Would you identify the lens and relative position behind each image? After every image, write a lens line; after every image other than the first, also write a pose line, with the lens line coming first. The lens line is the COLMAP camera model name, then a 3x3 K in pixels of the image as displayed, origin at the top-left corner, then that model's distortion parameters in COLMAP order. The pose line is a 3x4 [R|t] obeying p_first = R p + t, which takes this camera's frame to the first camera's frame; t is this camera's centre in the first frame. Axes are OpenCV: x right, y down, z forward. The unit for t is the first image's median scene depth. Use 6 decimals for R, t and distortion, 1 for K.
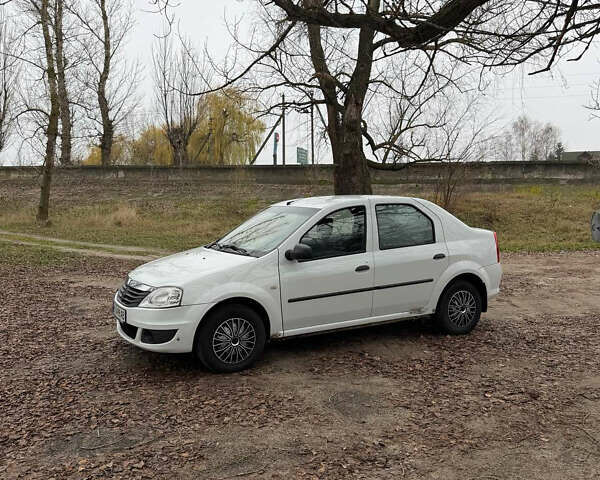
lens RADIAL K [[553.6, 0, 300.0], [0, 553.6, 240.0], [0, 0, 1]] dist [0.153042, -0.295028]
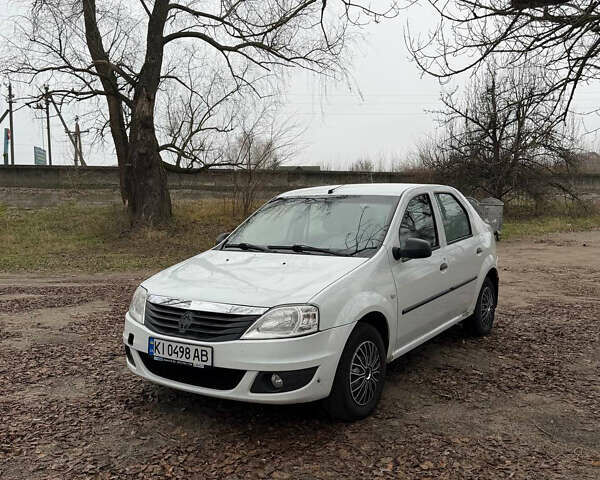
lens RADIAL K [[553.6, 0, 300.0], [0, 553.6, 240.0], [0, 0, 1]] dist [0.153042, -0.295028]
pose [[0.890863, -0.029155, 0.453335, -0.102558], [0.036353, 0.999313, -0.007170, 0.001887], [-0.452815, 0.022867, 0.891311, 0.075469]]
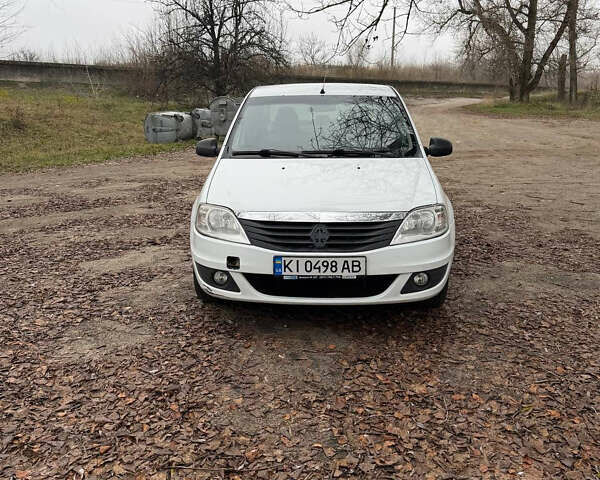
lens RADIAL K [[553.6, 0, 300.0], [0, 553.6, 240.0], [0, 0, 1]] dist [0.153042, -0.295028]
pose [[0.536620, -0.200184, 0.819735, -0.173405], [0.066645, 0.978472, 0.195321, -0.004238], [-0.841188, -0.050182, 0.538409, 0.145641]]
